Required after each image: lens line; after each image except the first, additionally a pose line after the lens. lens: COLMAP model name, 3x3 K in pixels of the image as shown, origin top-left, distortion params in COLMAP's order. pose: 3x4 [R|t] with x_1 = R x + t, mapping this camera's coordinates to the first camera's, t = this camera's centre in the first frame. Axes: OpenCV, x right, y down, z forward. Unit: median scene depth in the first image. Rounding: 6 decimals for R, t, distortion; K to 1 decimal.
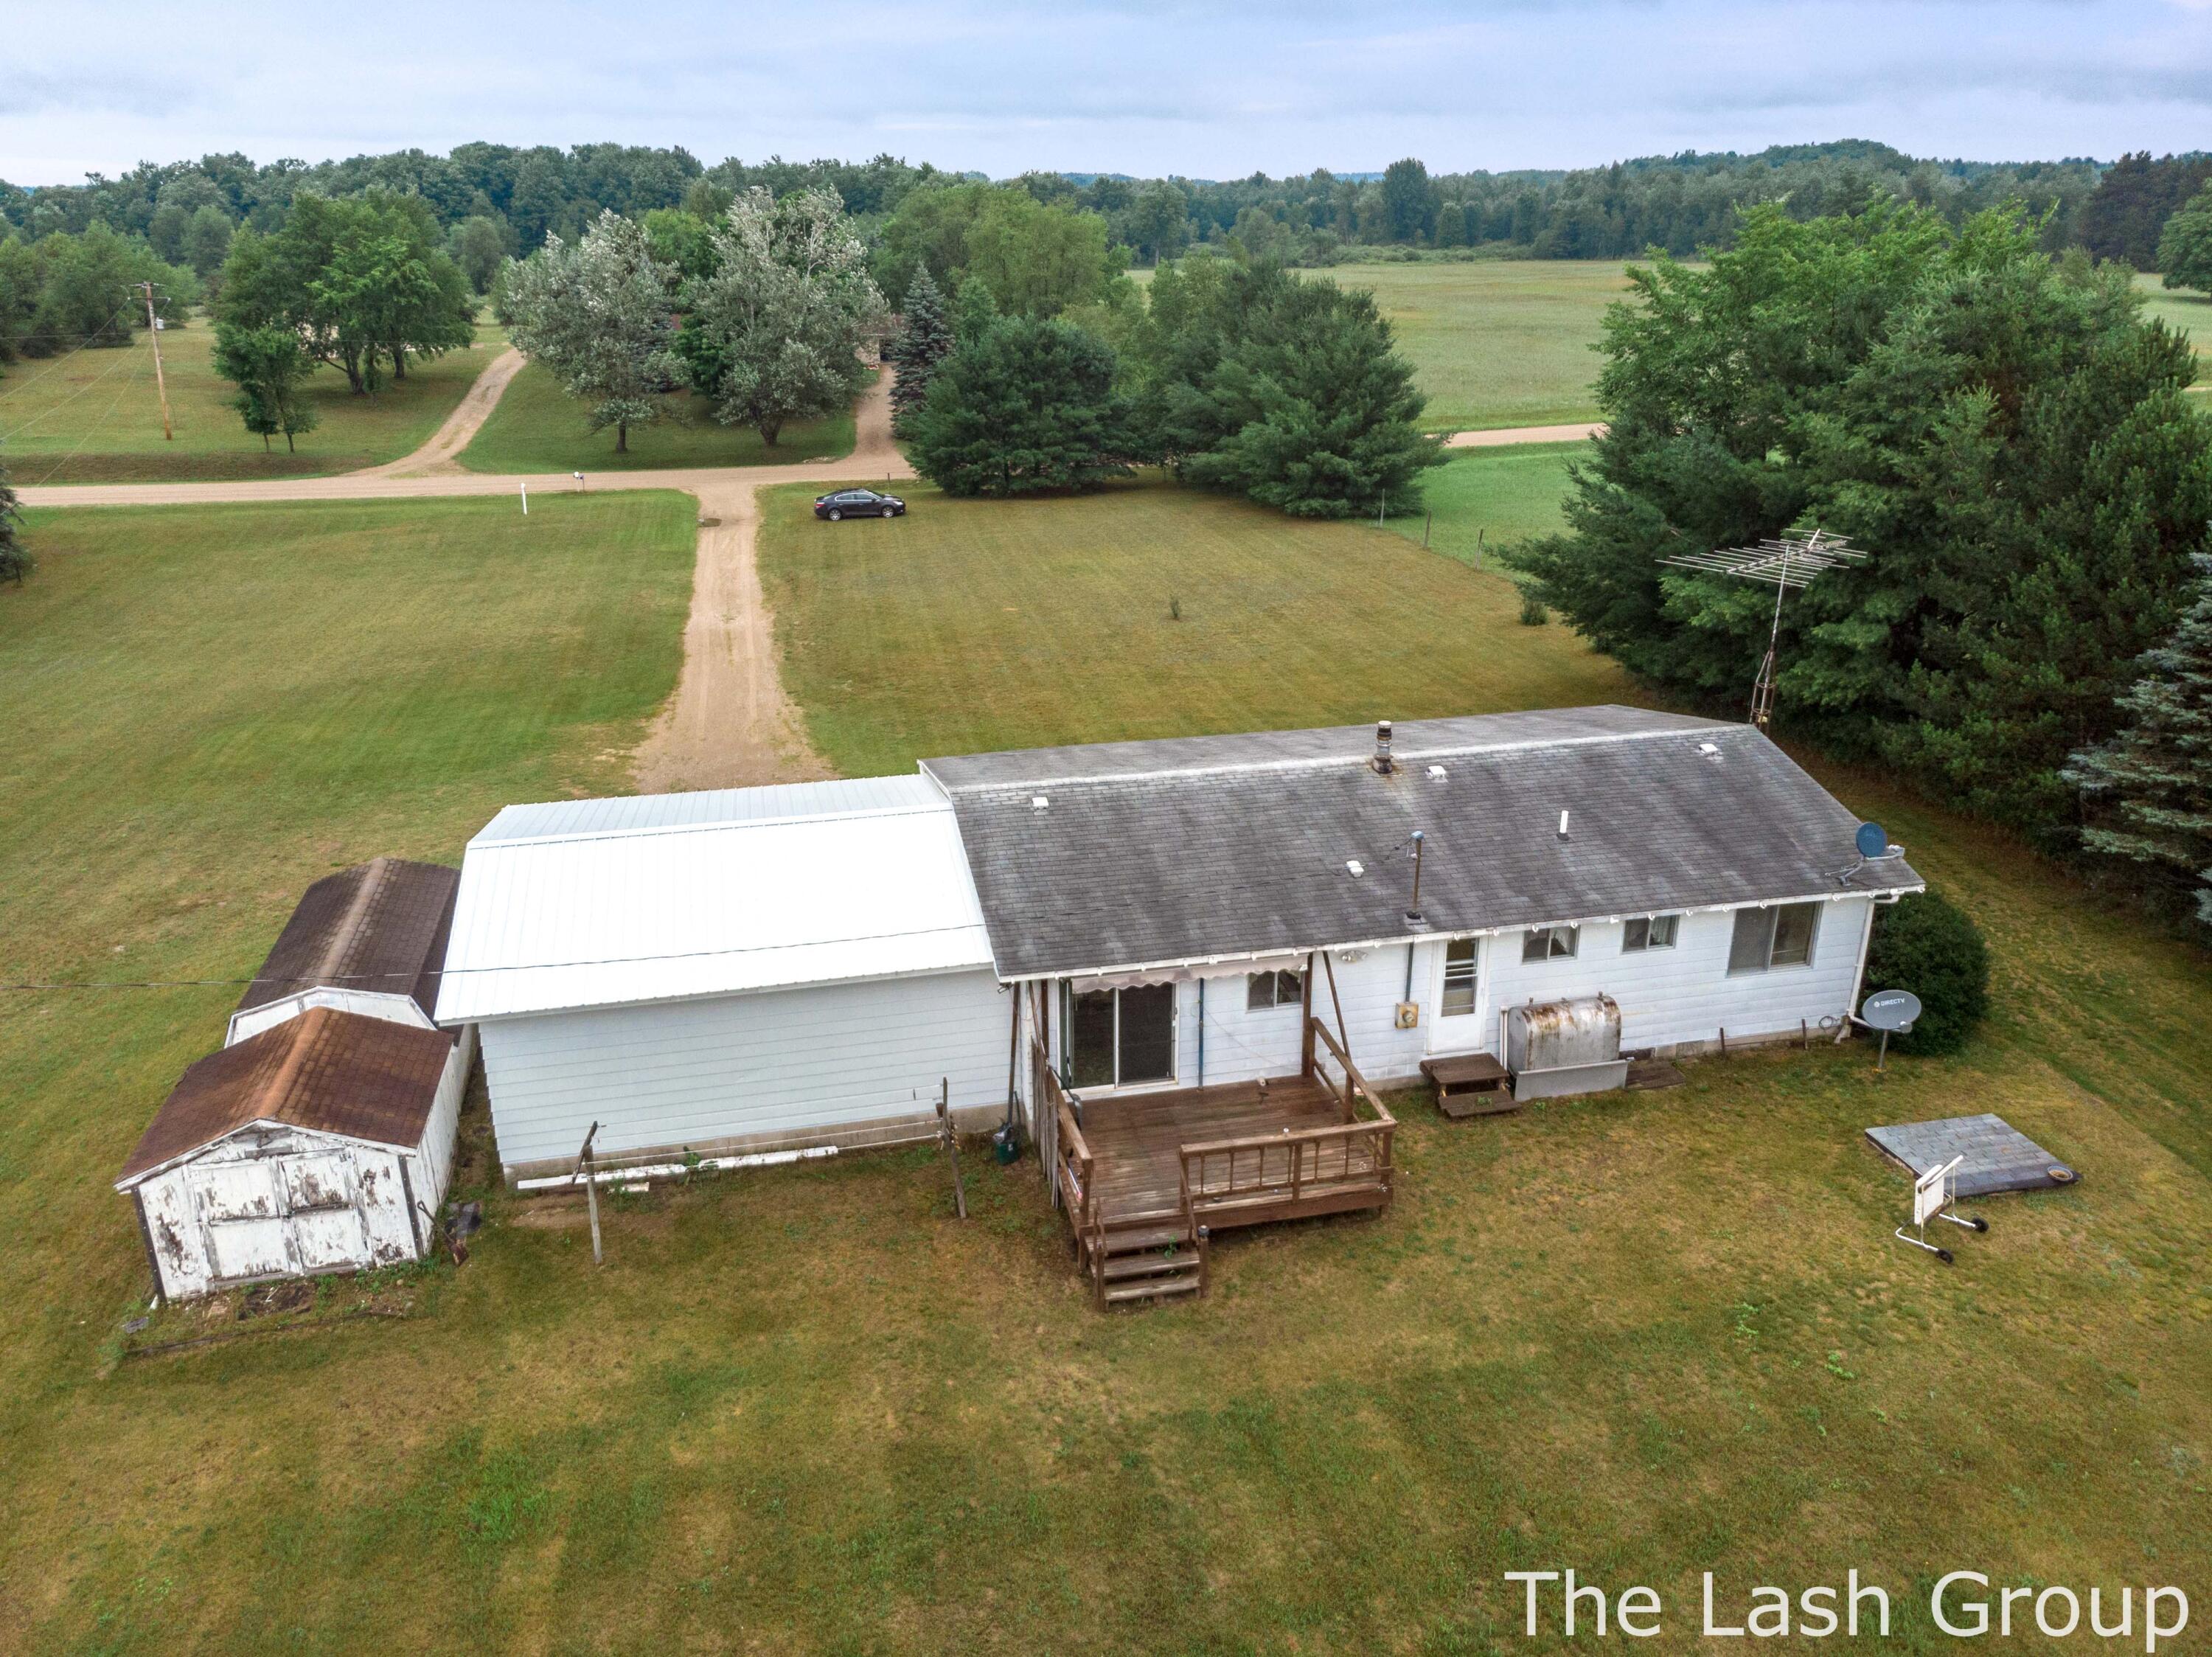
lens RADIAL K [[1626.3, 0, 1108.5], [0, 1626.3, 814.3], [0, 0, 1]] dist [0.023241, 0.001118]
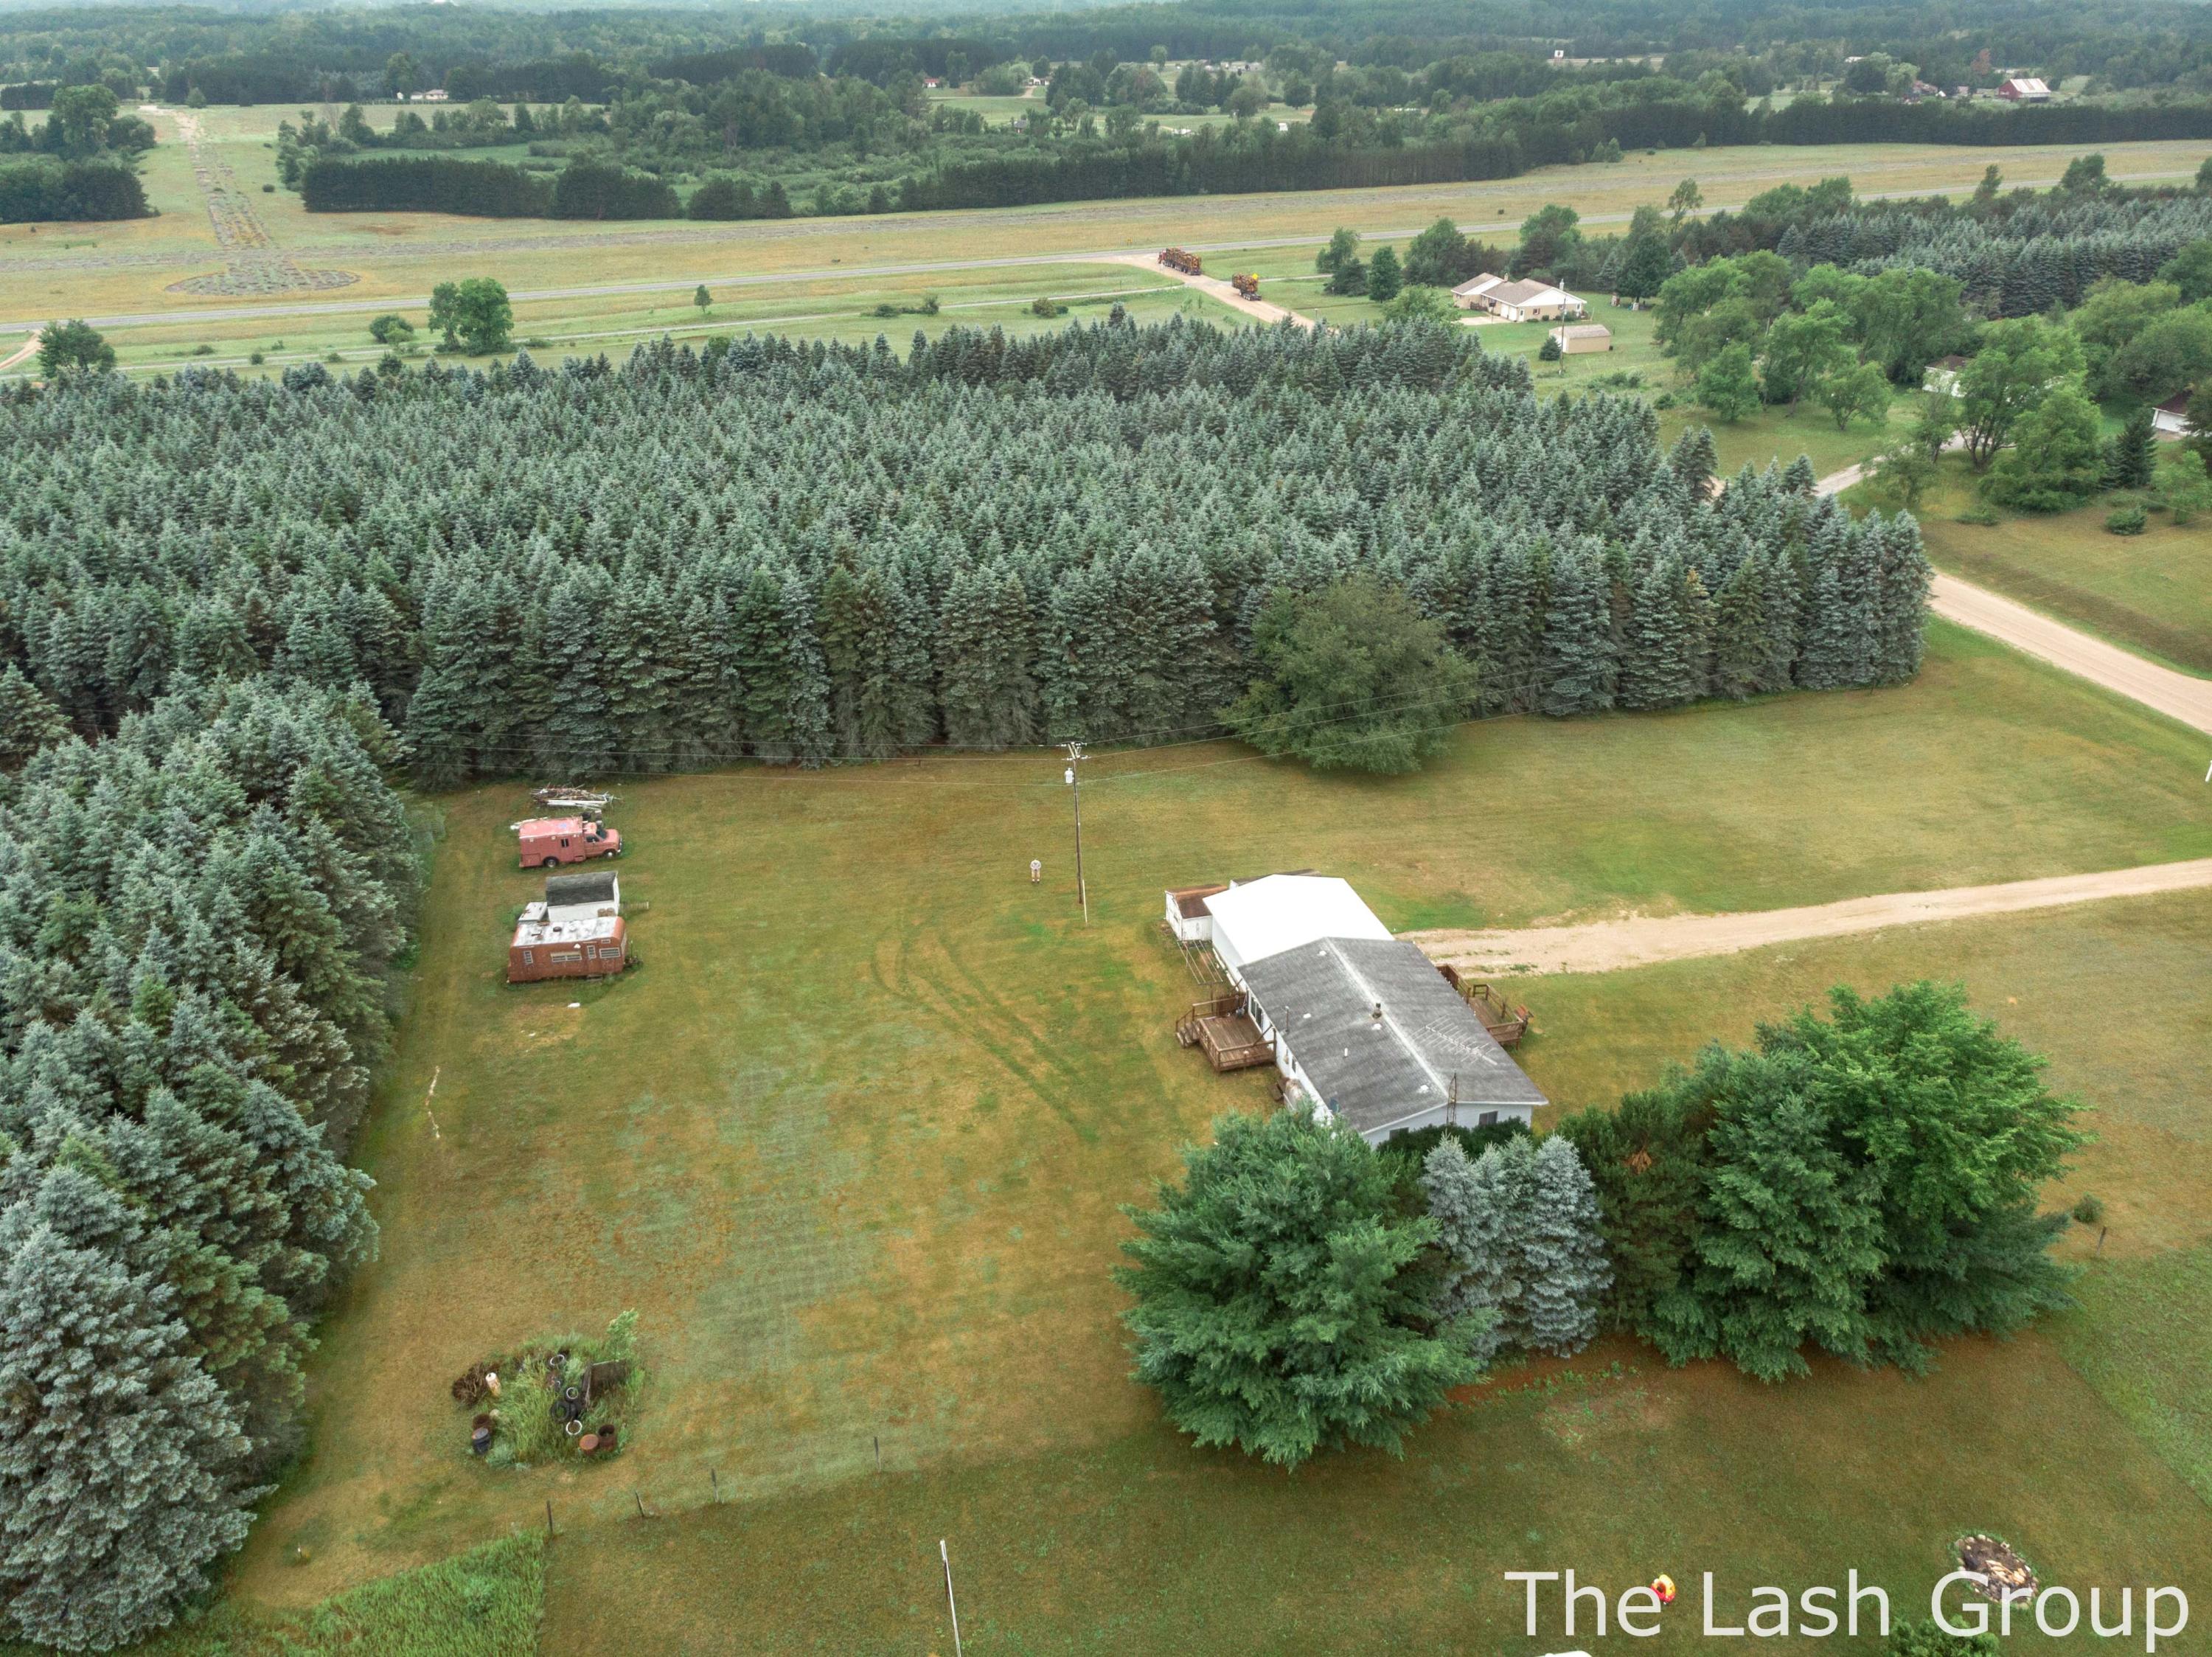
lens RADIAL K [[1592.5, 0, 1115.6], [0, 1592.5, 831.2], [0, 0, 1]] dist [0.062743, -0.112669]
pose [[0.065954, 0.457736, -0.886639, 2.802624], [-0.351155, 0.842378, 0.408765, -1.450380], [0.933992, 0.284388, 0.216295, -0.151441]]
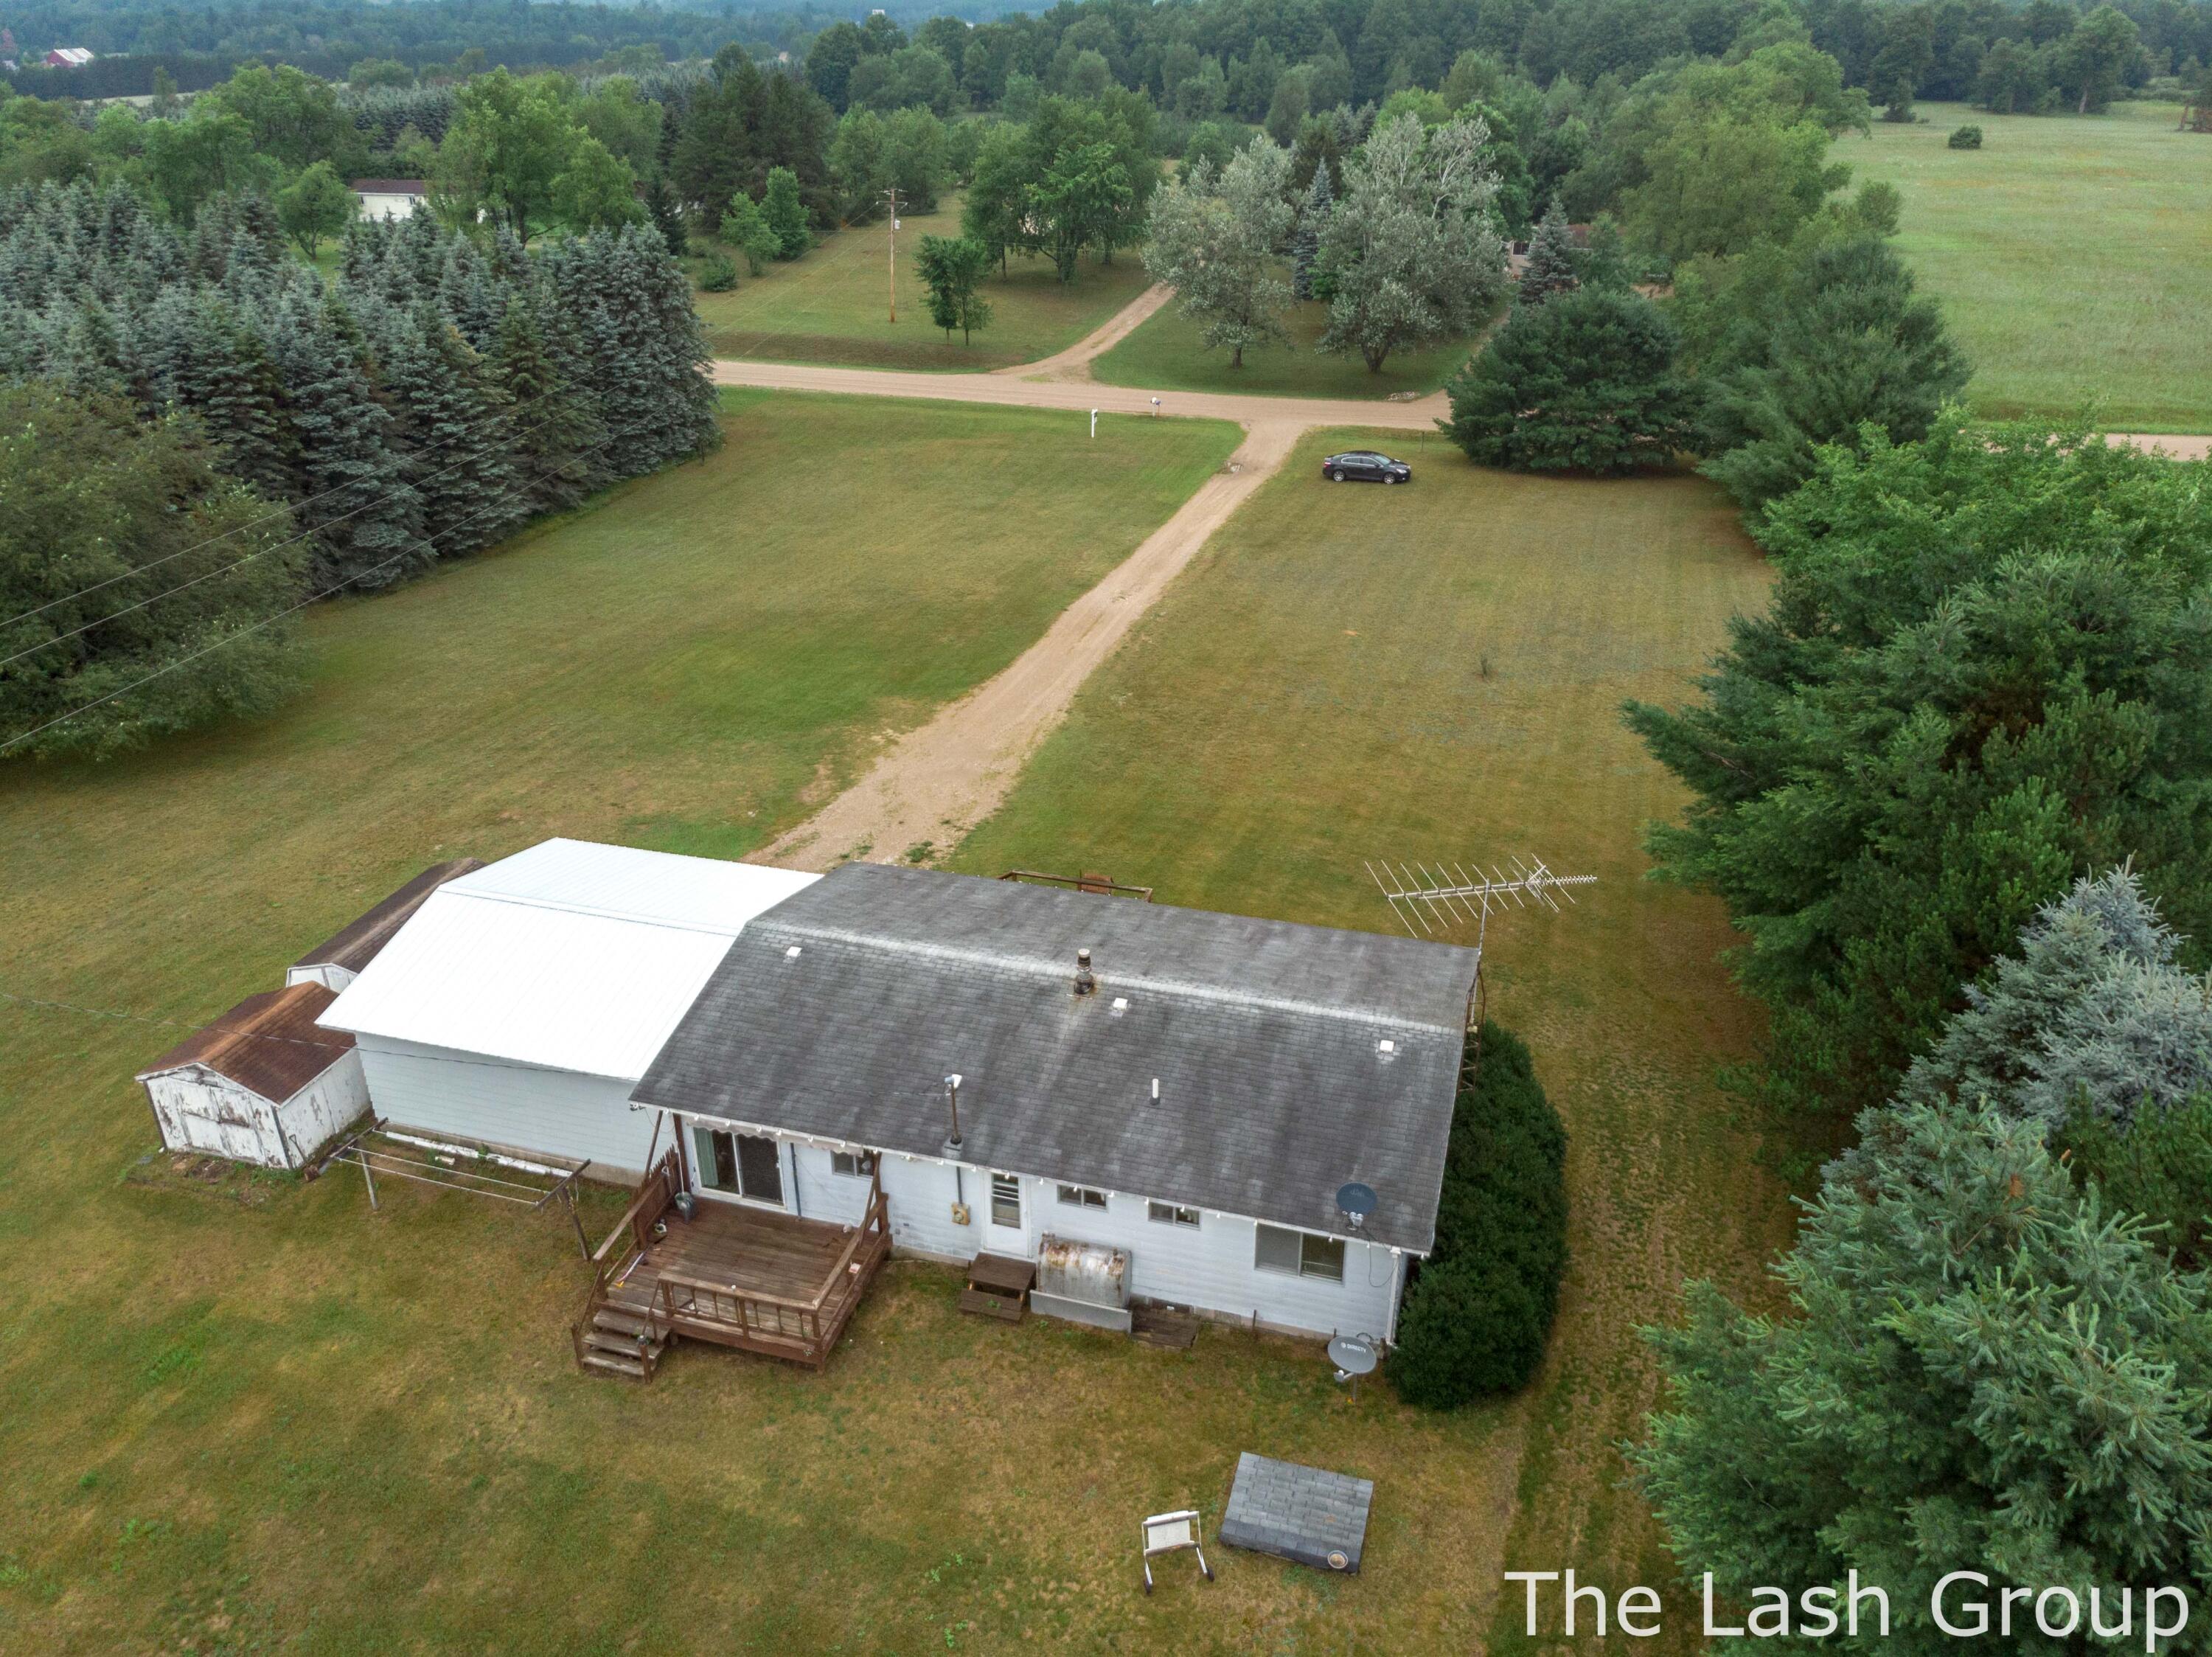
lens RADIAL K [[1626.3, 0, 1108.5], [0, 1626.3, 814.3], [0, 0, 1]] dist [0.023241, 0.001118]
pose [[0.874245, 0.217205, -0.434187, 0.732427], [-0.171688, 0.974866, 0.141985, -0.349902], [0.454113, -0.049585, 0.889563, 0.000470]]
